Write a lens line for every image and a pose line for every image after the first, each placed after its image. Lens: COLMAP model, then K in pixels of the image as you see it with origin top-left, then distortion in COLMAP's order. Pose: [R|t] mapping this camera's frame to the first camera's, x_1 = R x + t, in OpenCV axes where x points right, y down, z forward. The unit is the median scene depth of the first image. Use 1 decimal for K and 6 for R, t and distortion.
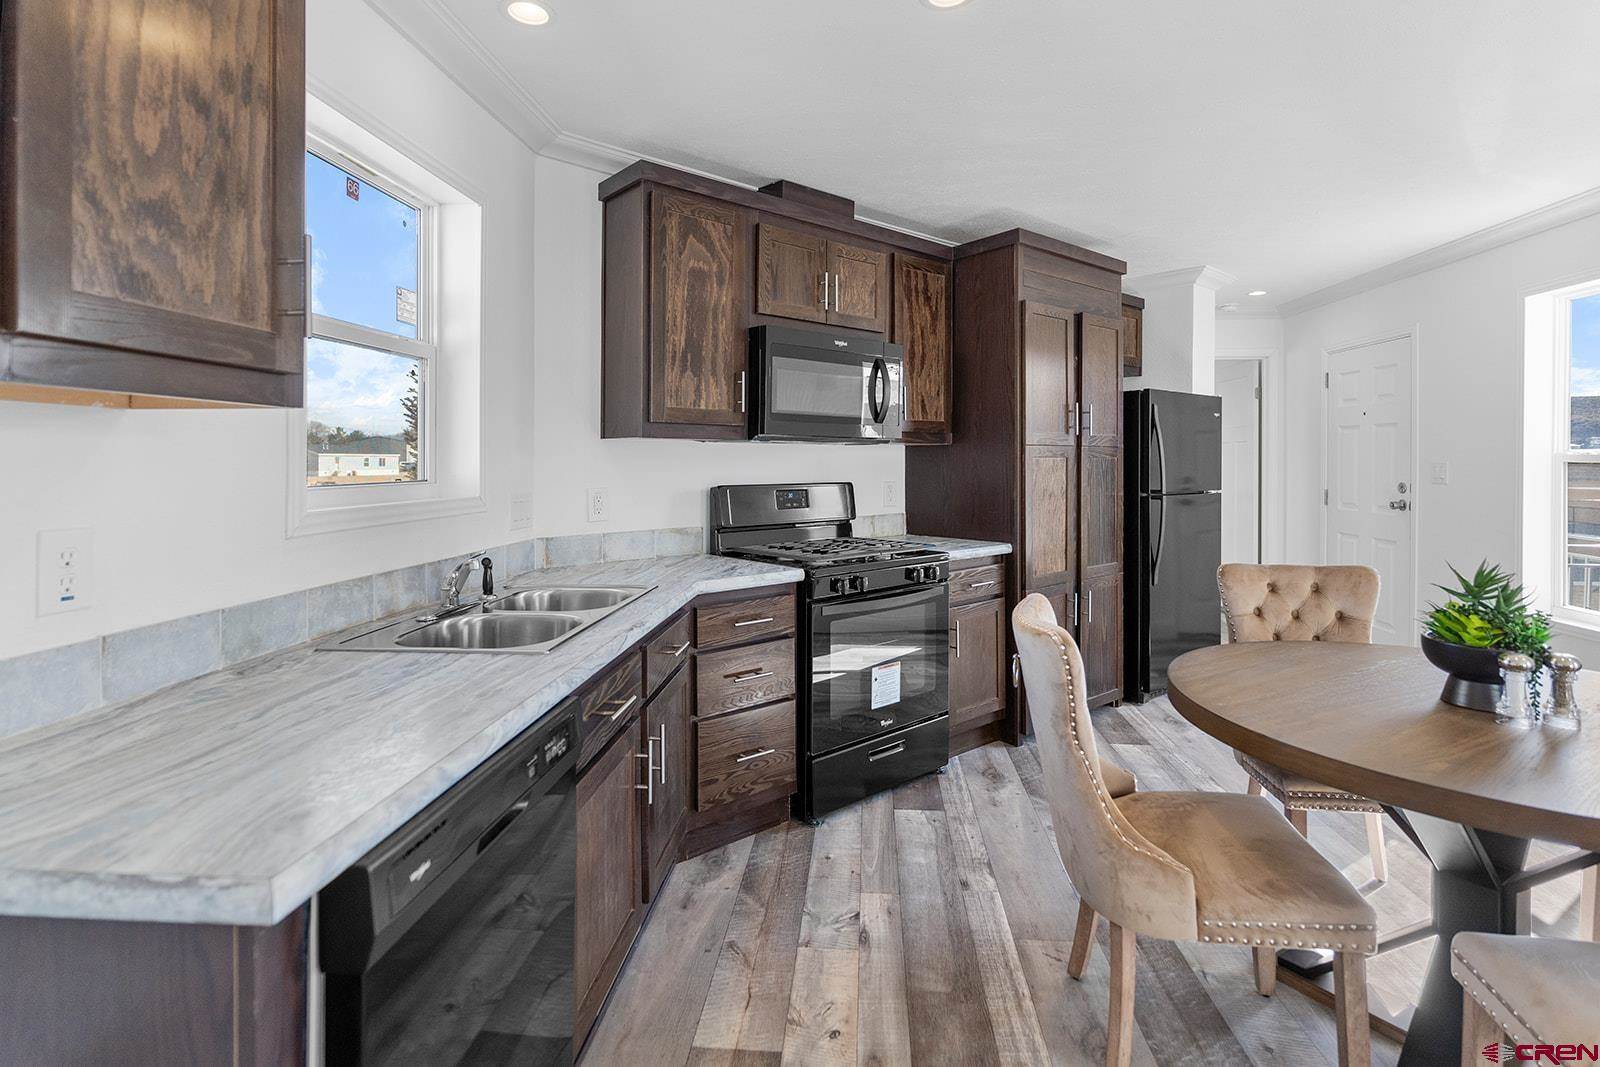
lens RADIAL K [[787.1, 0, 801.3], [0, 787.1, 455.8], [0, 0, 1]] dist [-0.011317, 0.000039]
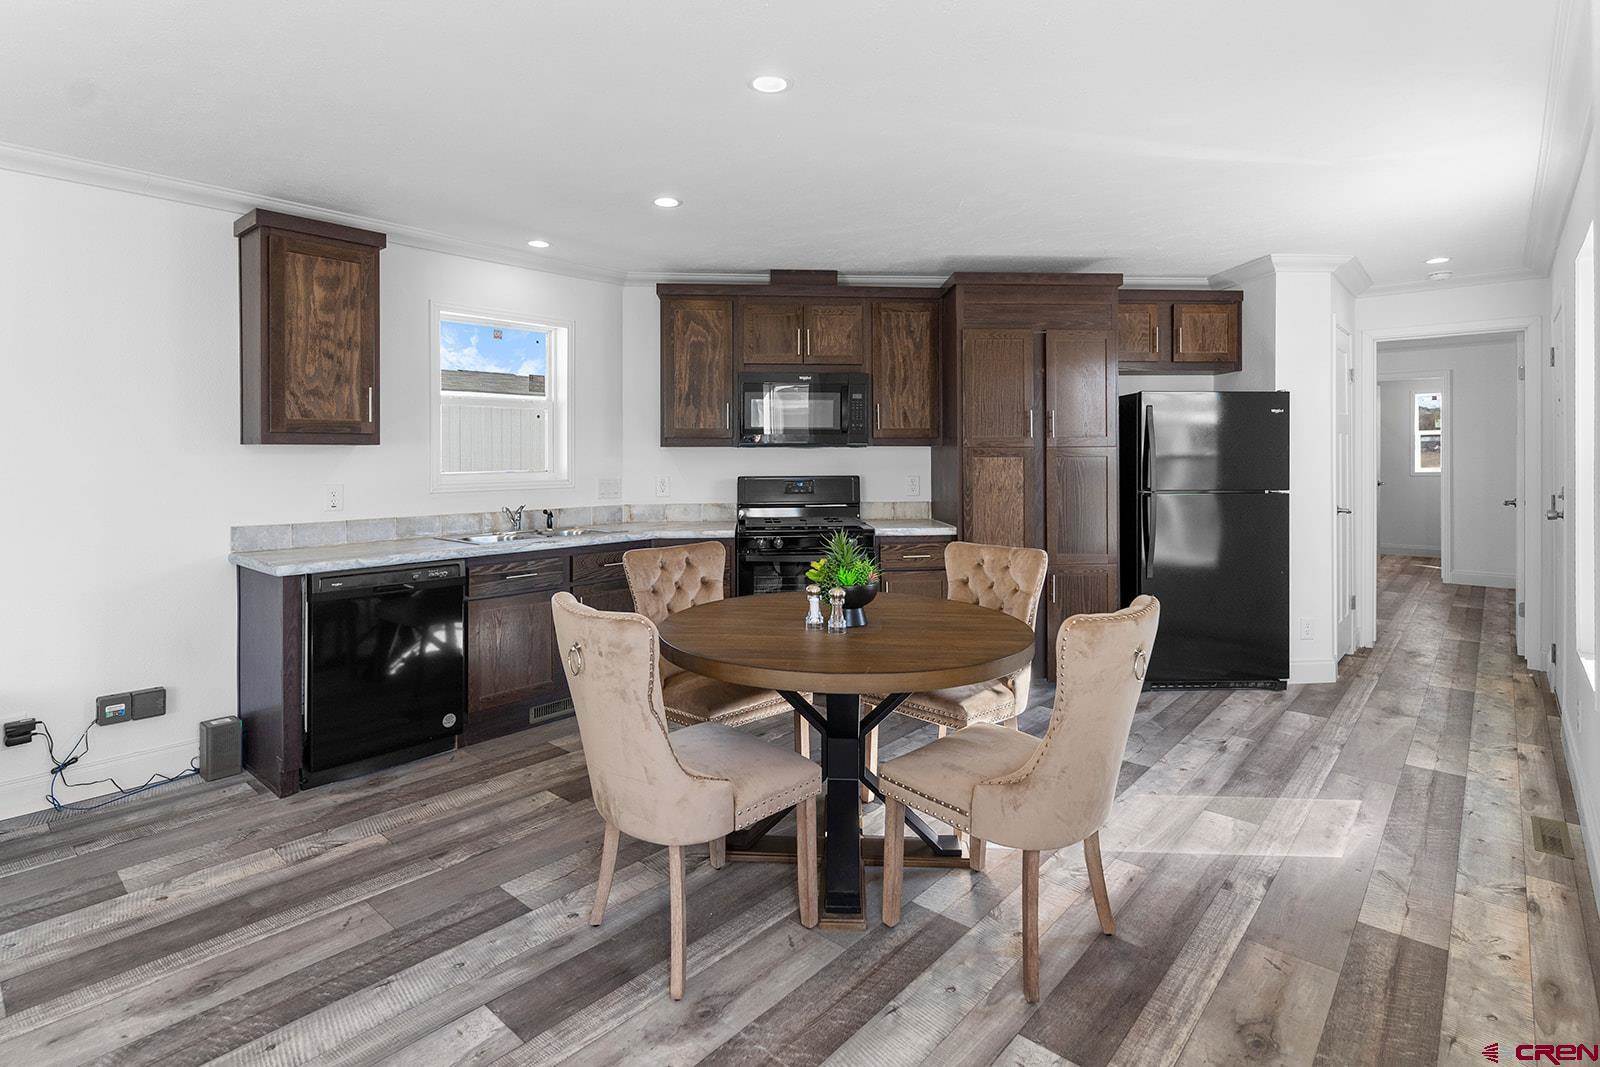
lens RADIAL K [[787.1, 0, 801.3], [0, 787.1, 455.8], [0, 0, 1]] dist [-0.011317, 0.000039]
pose [[0.801606, -0.000450, -0.597853, 1.030101], [0.006611, 0.999945, 0.008112, -0.015370], [0.597817, -0.010455, 0.801565, -0.172268]]
